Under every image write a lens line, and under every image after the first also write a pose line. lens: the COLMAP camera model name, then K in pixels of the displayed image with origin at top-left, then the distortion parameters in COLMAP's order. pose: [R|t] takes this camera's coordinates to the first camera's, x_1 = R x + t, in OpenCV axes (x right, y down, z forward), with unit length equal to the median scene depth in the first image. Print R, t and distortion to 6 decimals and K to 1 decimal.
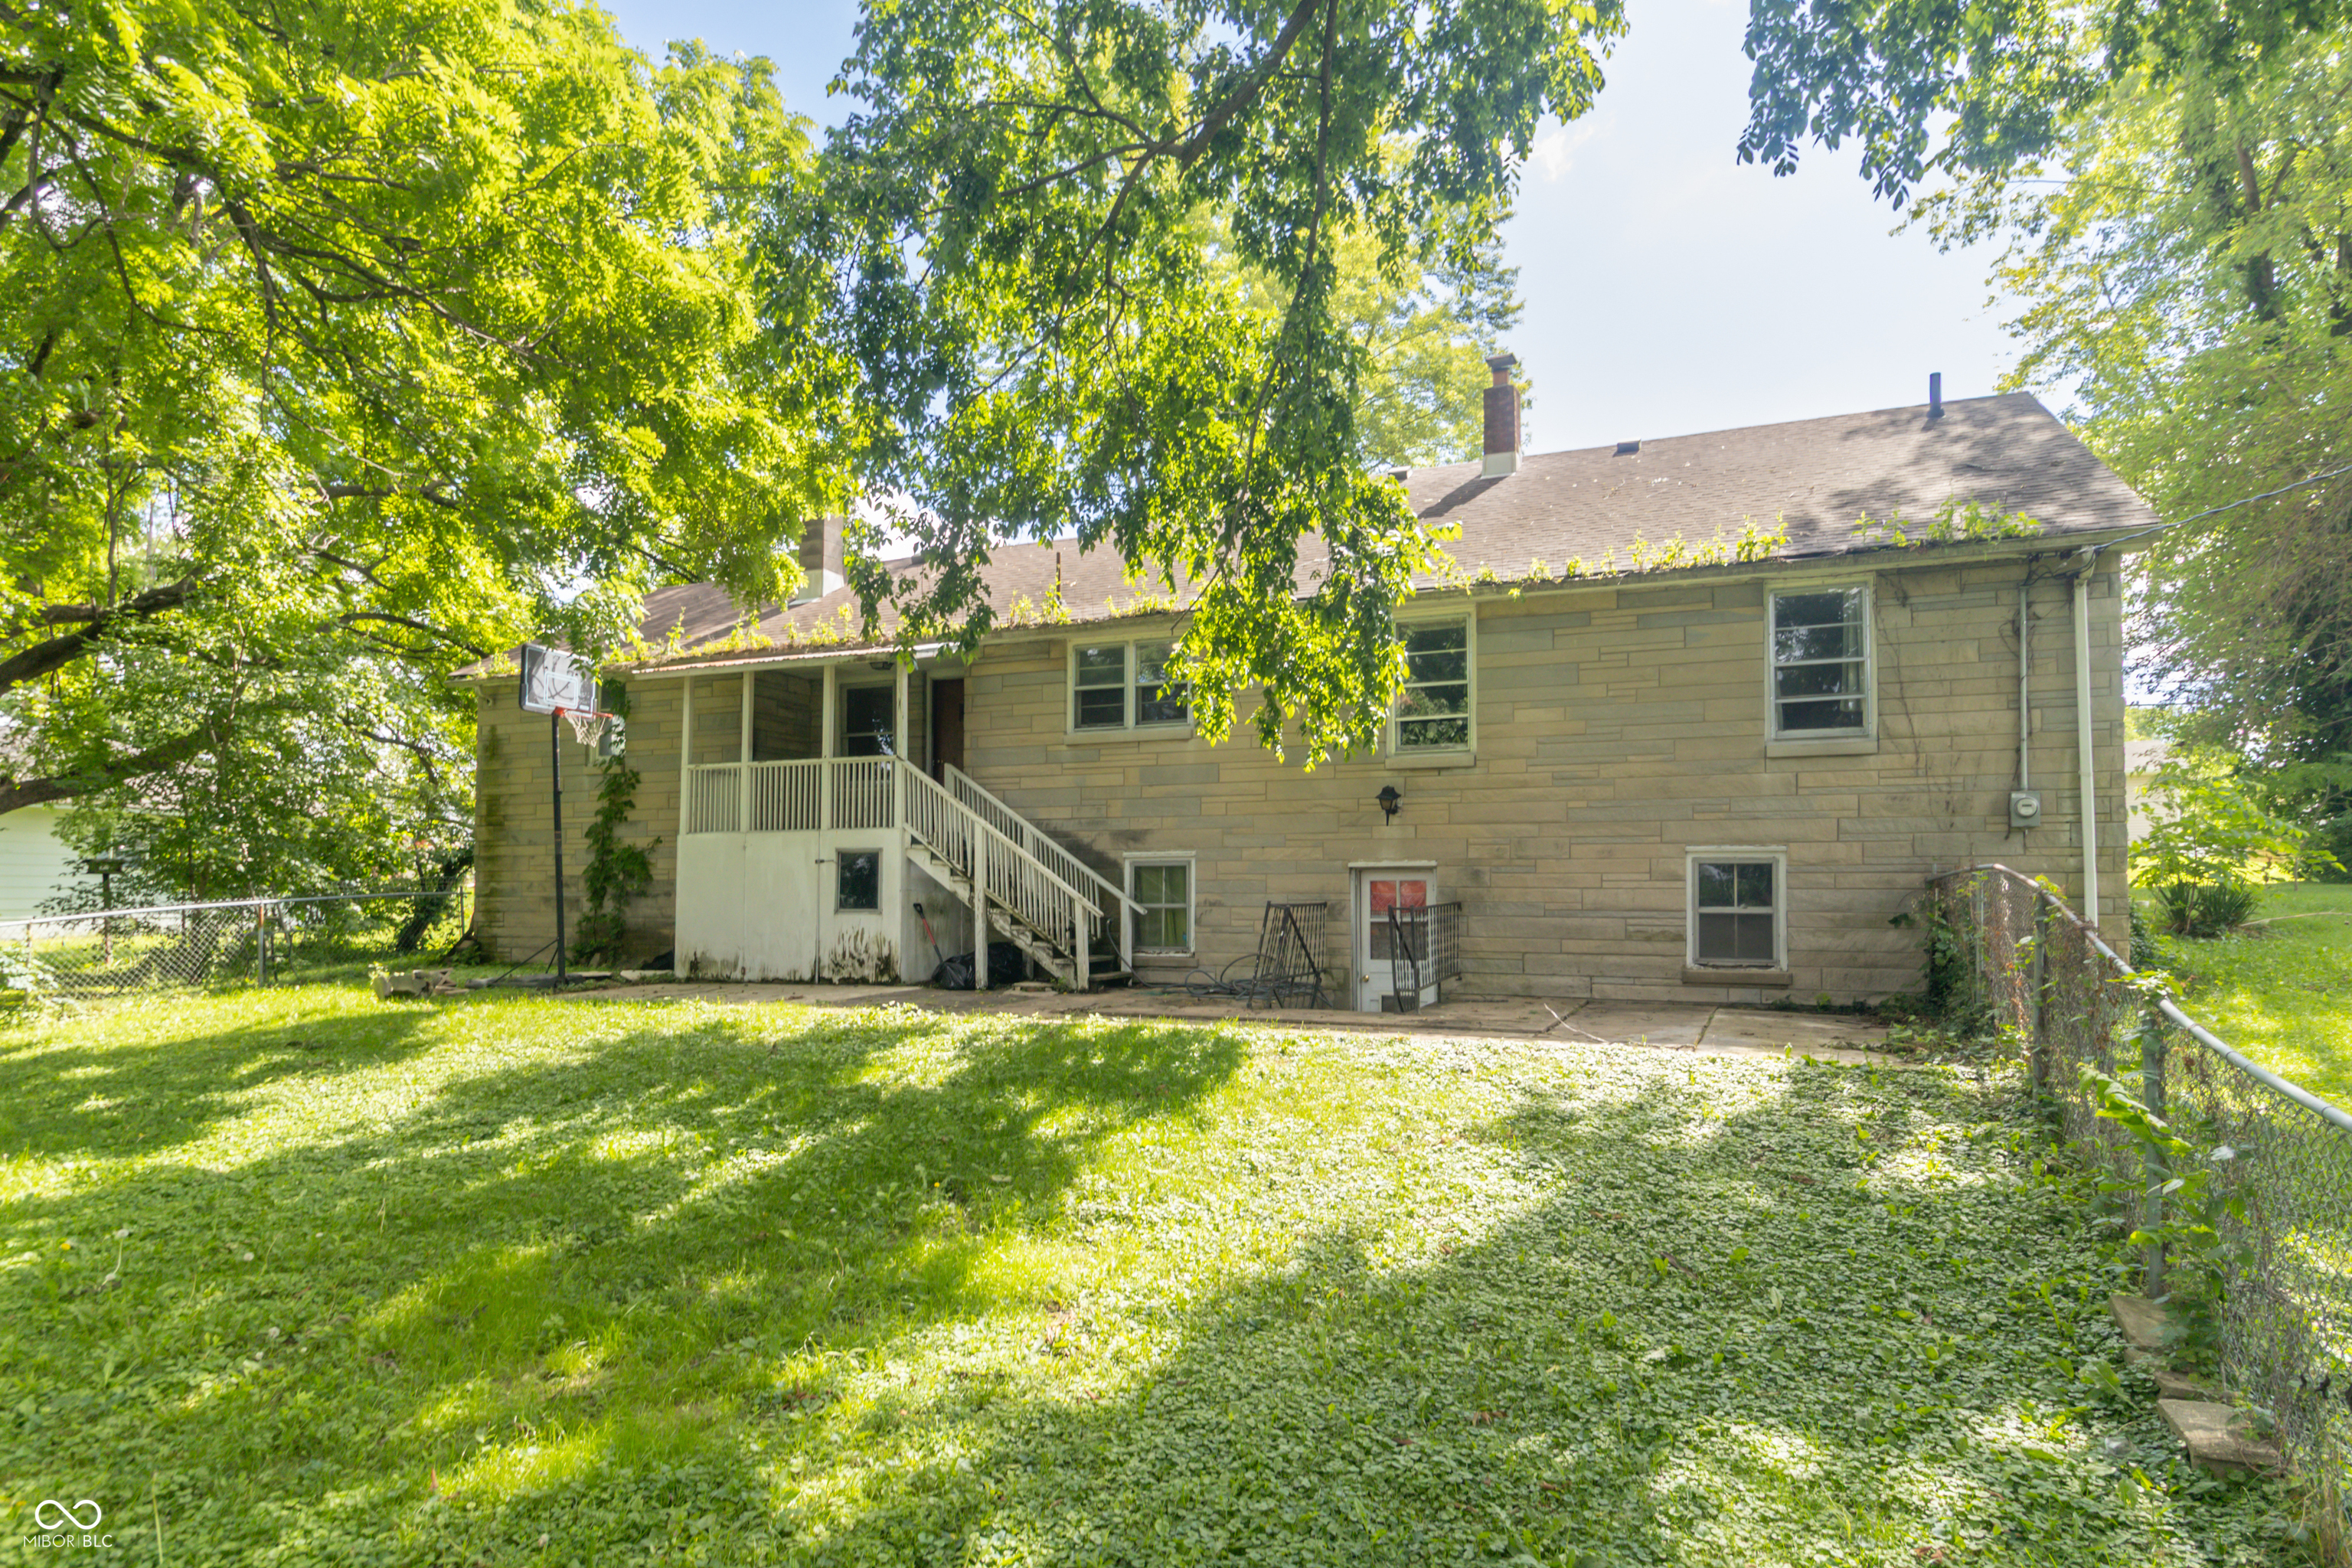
lens RADIAL K [[1341.3, 0, 1154.0], [0, 1341.3, 860.7], [0, 0, 1]] dist [-0.000970, 0.000709]
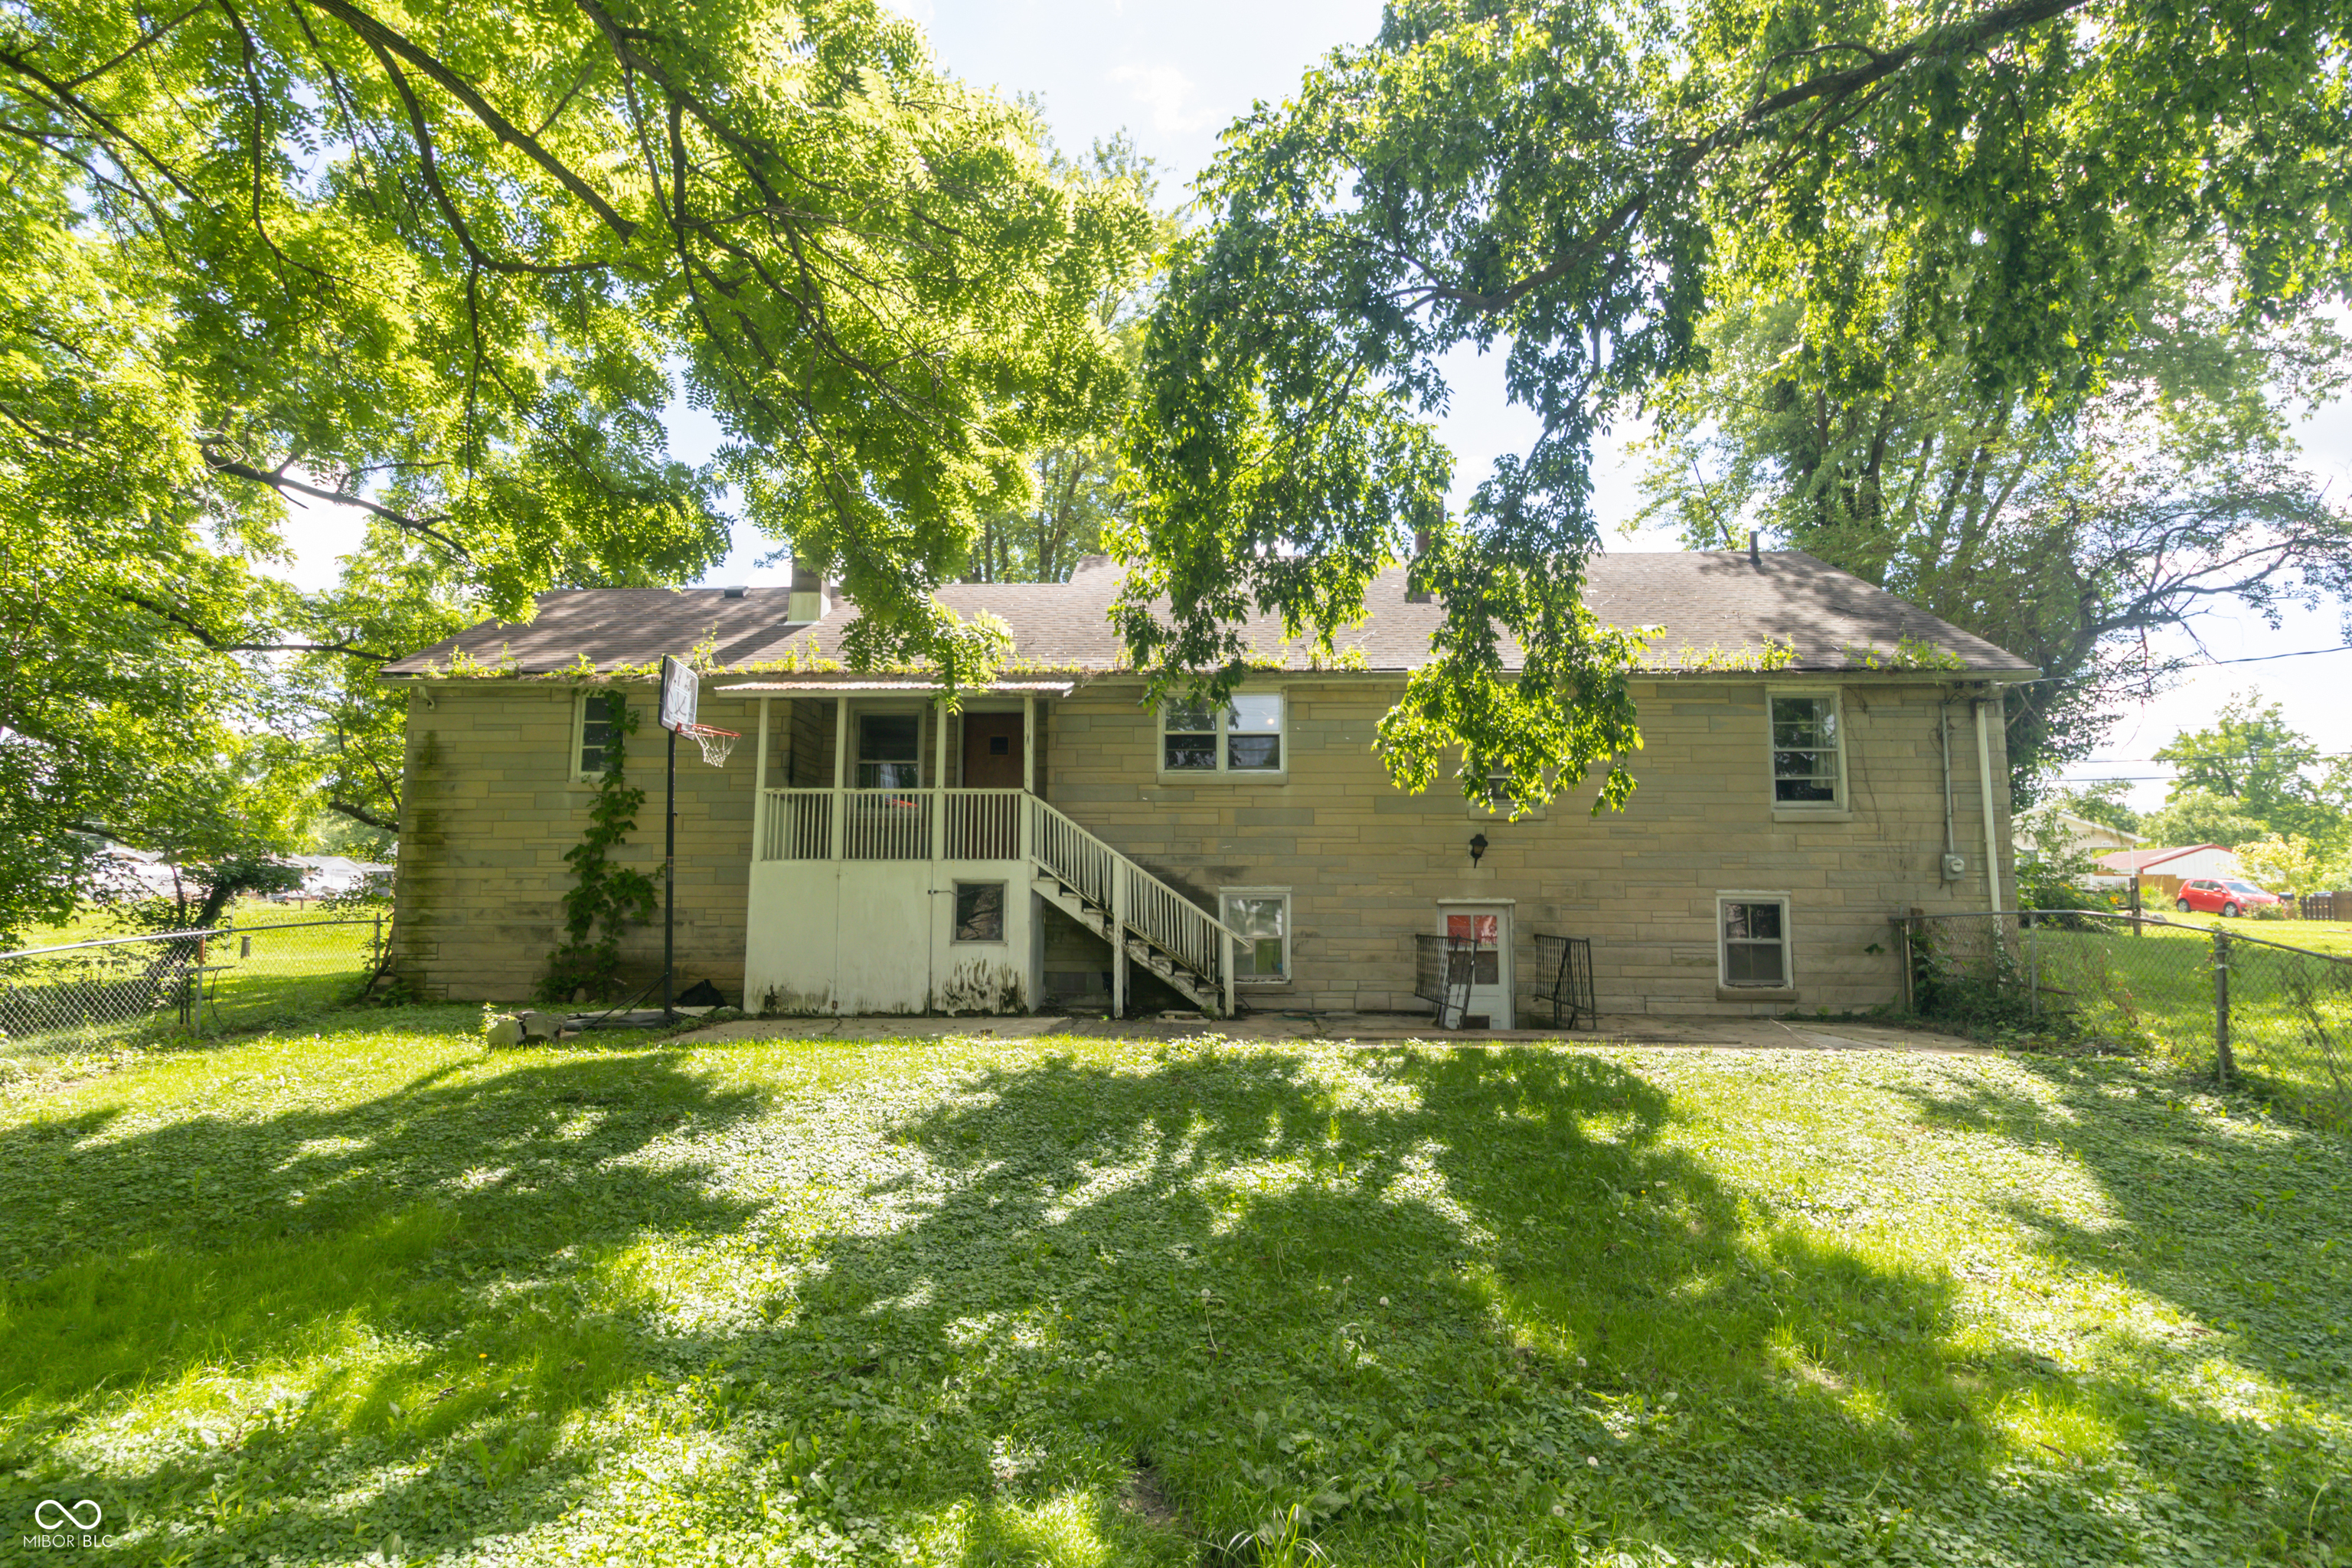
lens RADIAL K [[1338.8, 0, 1176.0], [0, 1338.8, 784.0], [0, 0, 1]] dist [0.001338, -0.000904]
pose [[0.931140, 0.042125, 0.362221, -0.455271], [-0.013366, 0.996580, -0.081542, -0.000492], [-0.364418, 0.071085, 0.928519, 0.012489]]
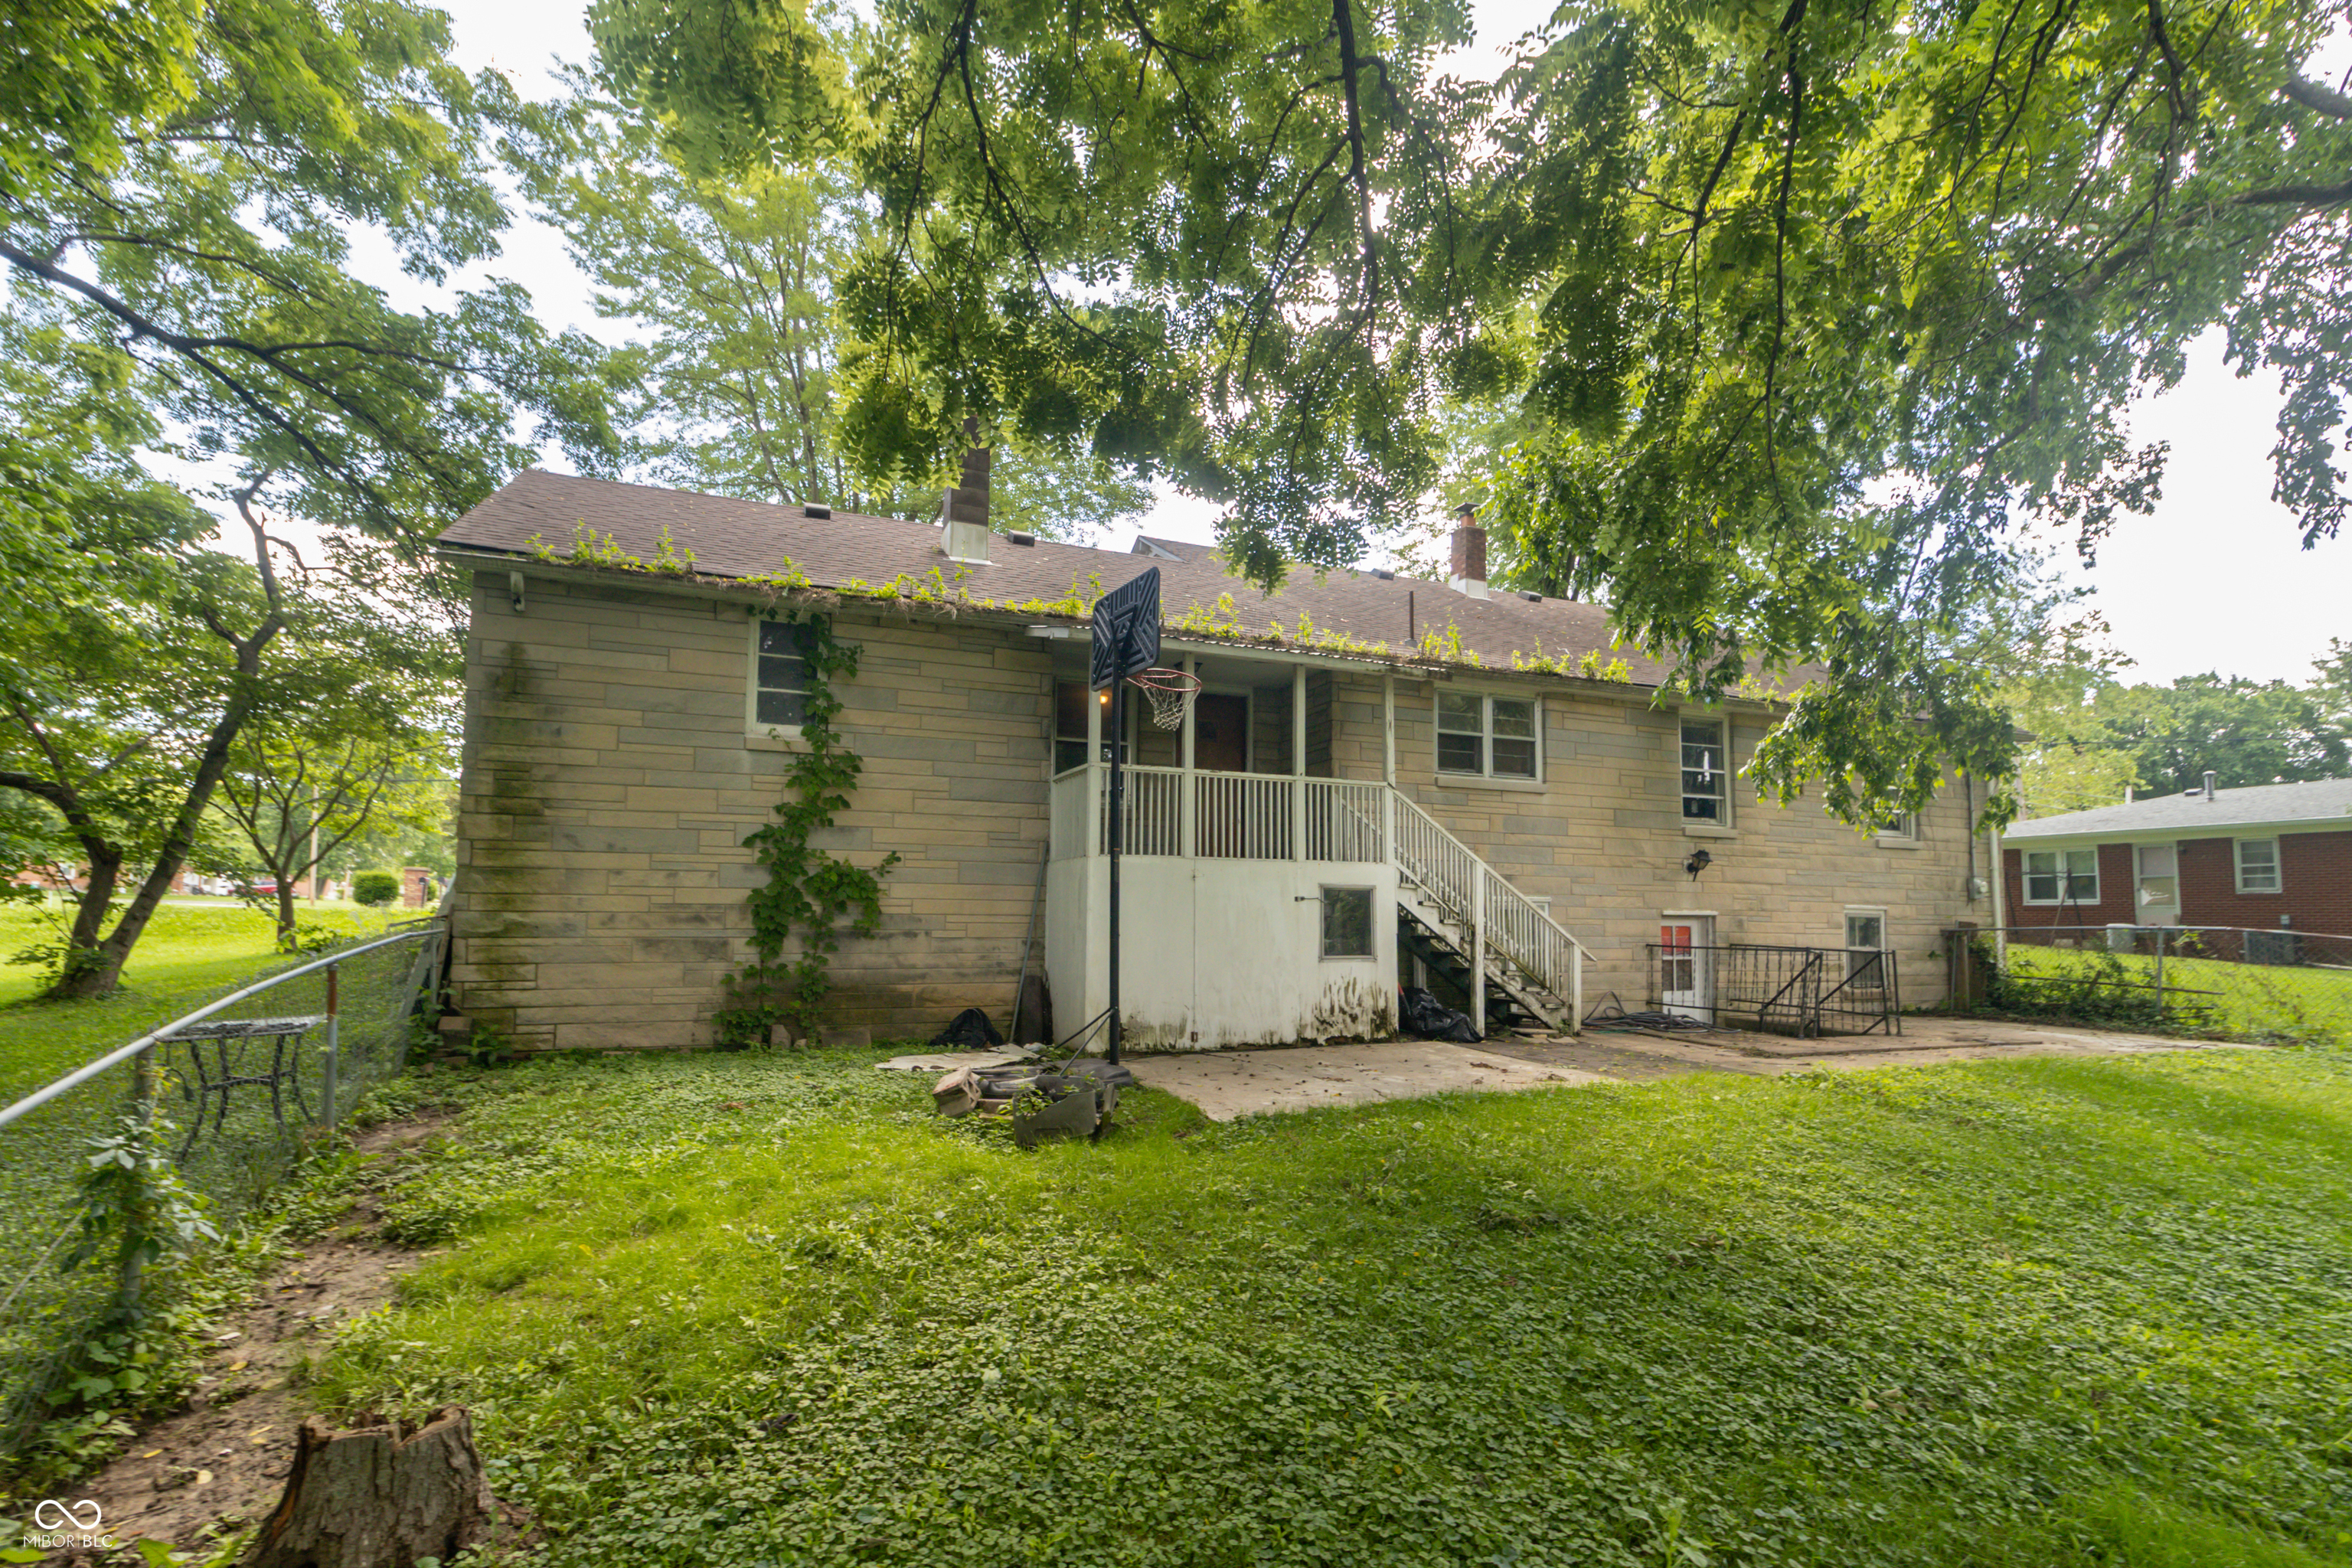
lens RADIAL K [[1164.3, 0, 1214.9], [0, 1164.3, 848.9], [0, 0, 1]] dist [-0.014485, 0.000107]
pose [[0.670730, 0.053786, 0.739749, -0.842252], [-0.026262, 0.998464, -0.048785, 0.006471], [-0.741237, 0.013294, 0.671112, 0.568376]]
